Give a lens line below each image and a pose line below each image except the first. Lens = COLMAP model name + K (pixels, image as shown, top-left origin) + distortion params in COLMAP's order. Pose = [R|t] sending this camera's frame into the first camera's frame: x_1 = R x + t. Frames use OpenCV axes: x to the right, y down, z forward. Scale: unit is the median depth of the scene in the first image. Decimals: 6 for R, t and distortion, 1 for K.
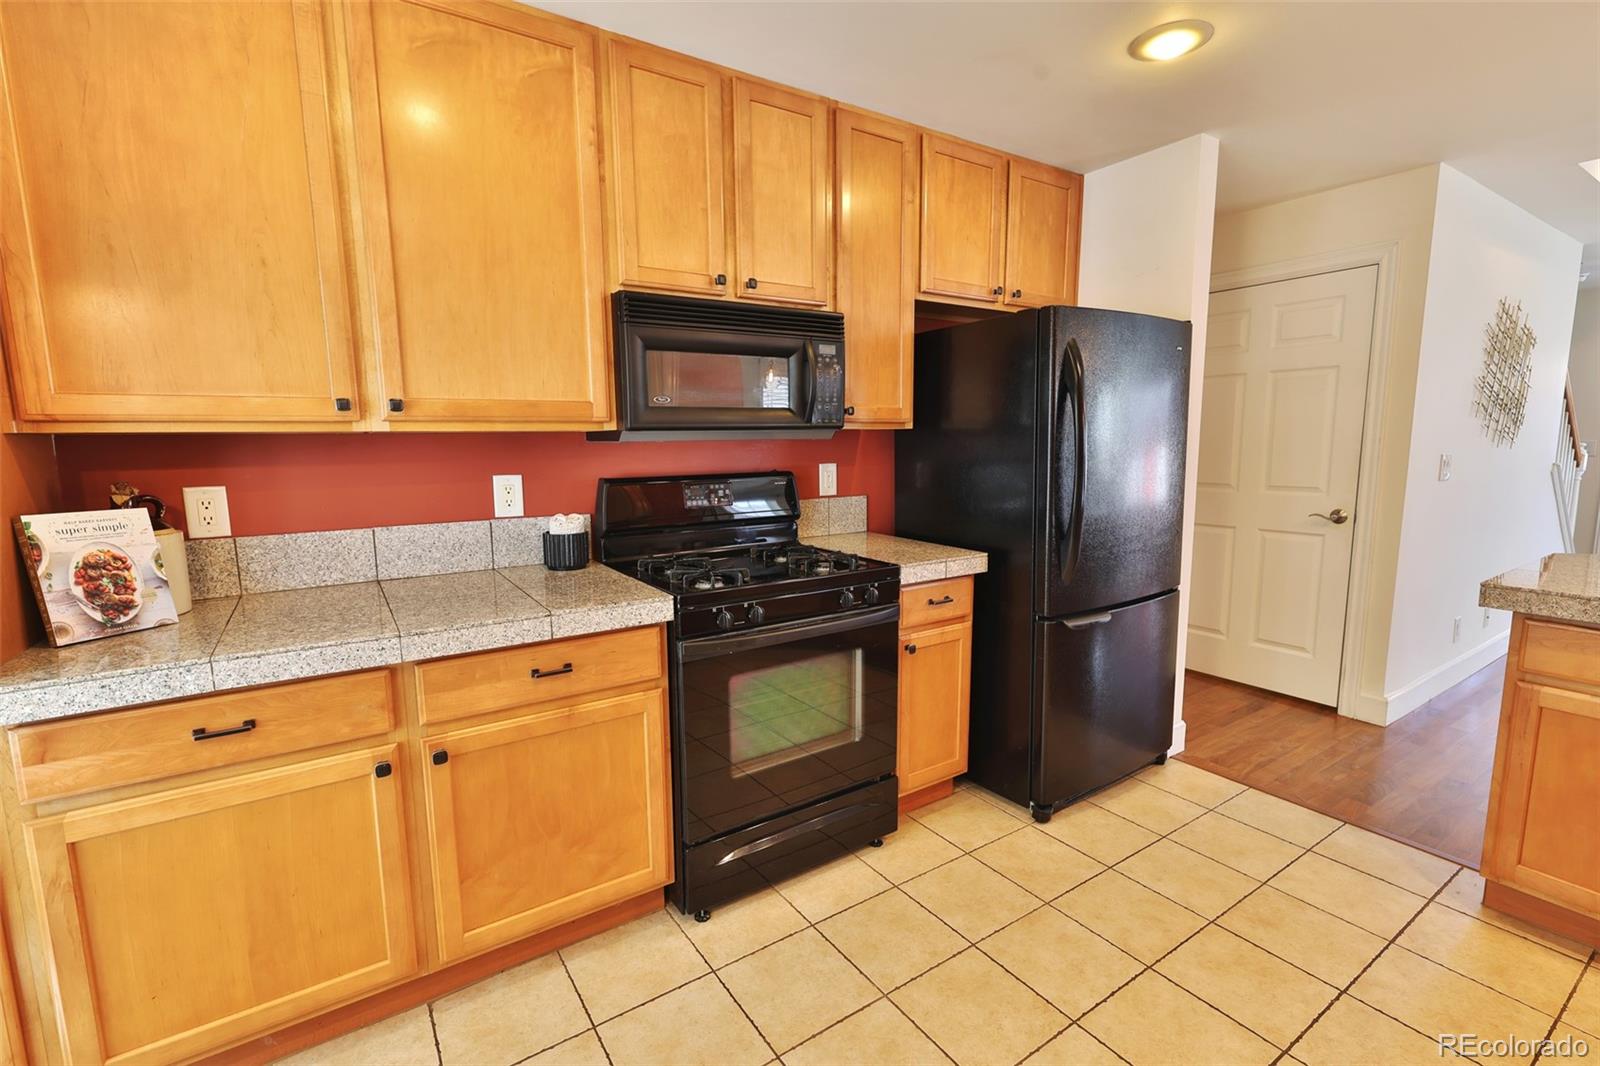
lens RADIAL K [[711.3, 0, 800.8], [0, 711.3, 538.3], [0, 0, 1]] dist [0.003105, -0.000123]
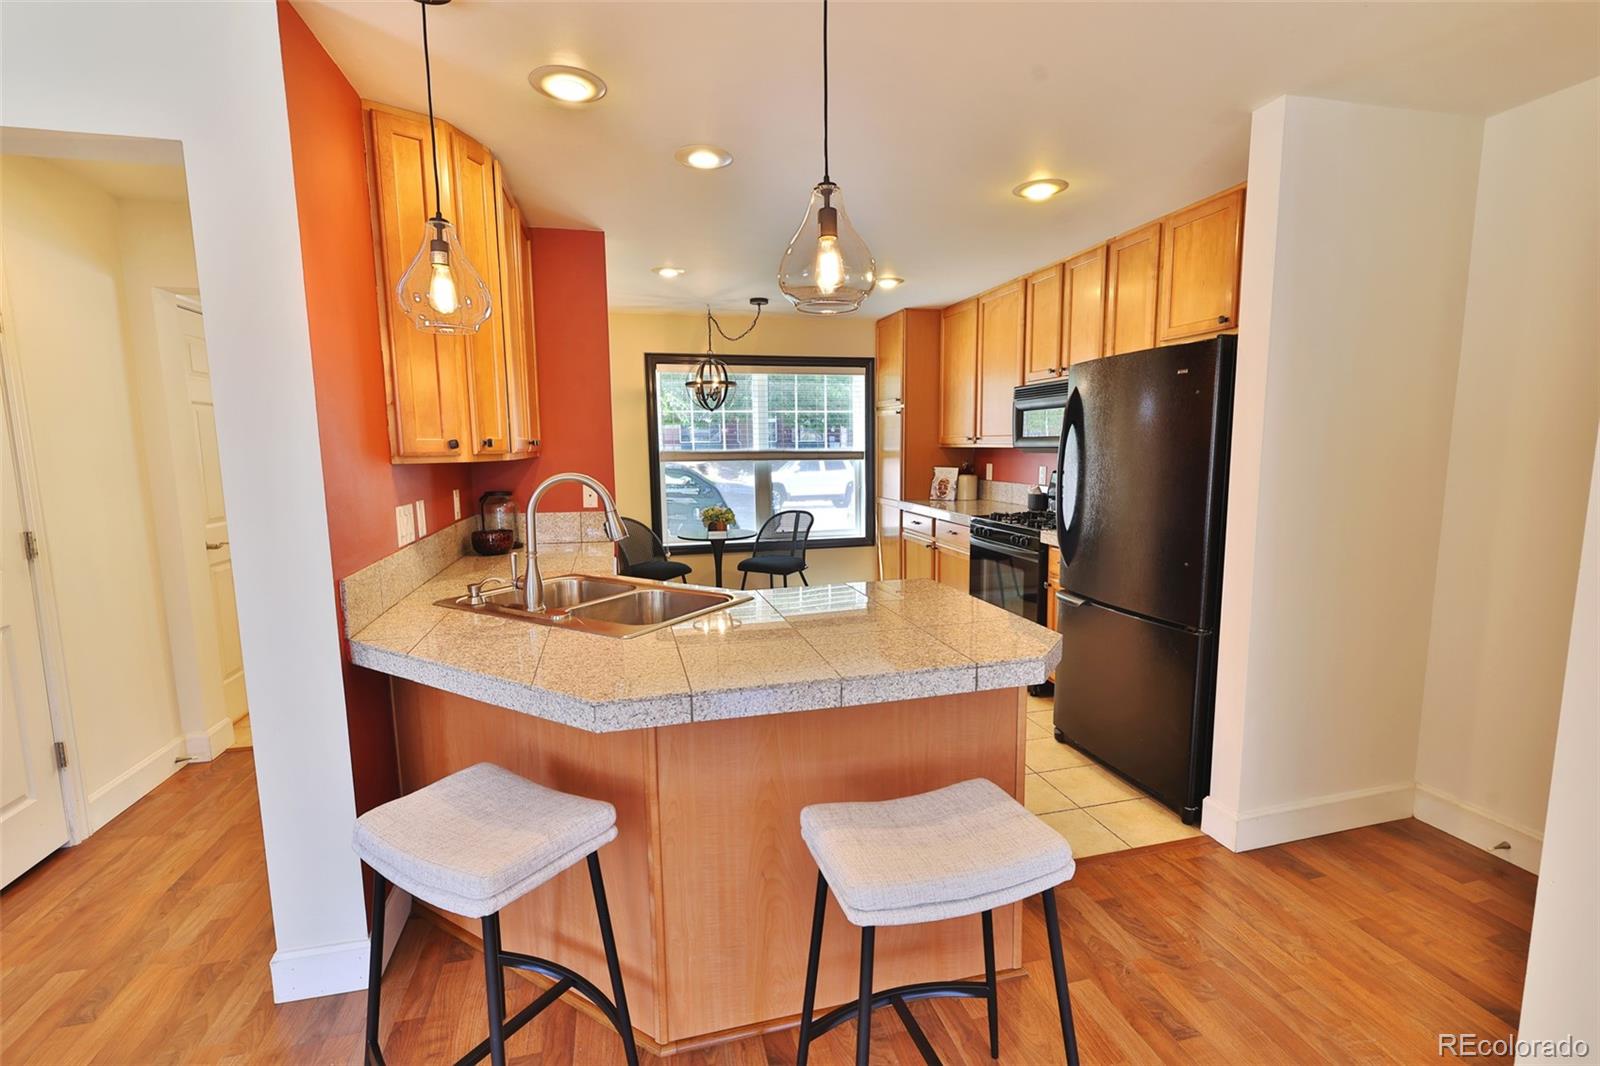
lens RADIAL K [[711.3, 0, 797.8], [0, 711.3, 534.6], [0, 0, 1]] dist [0.003105, -0.000123]
pose [[-0.333879, 0.131497, -0.933399, 2.256083], [-0.120945, 0.976061, 0.180769, -0.219642], [0.934825, 0.173244, -0.309982, 1.169134]]
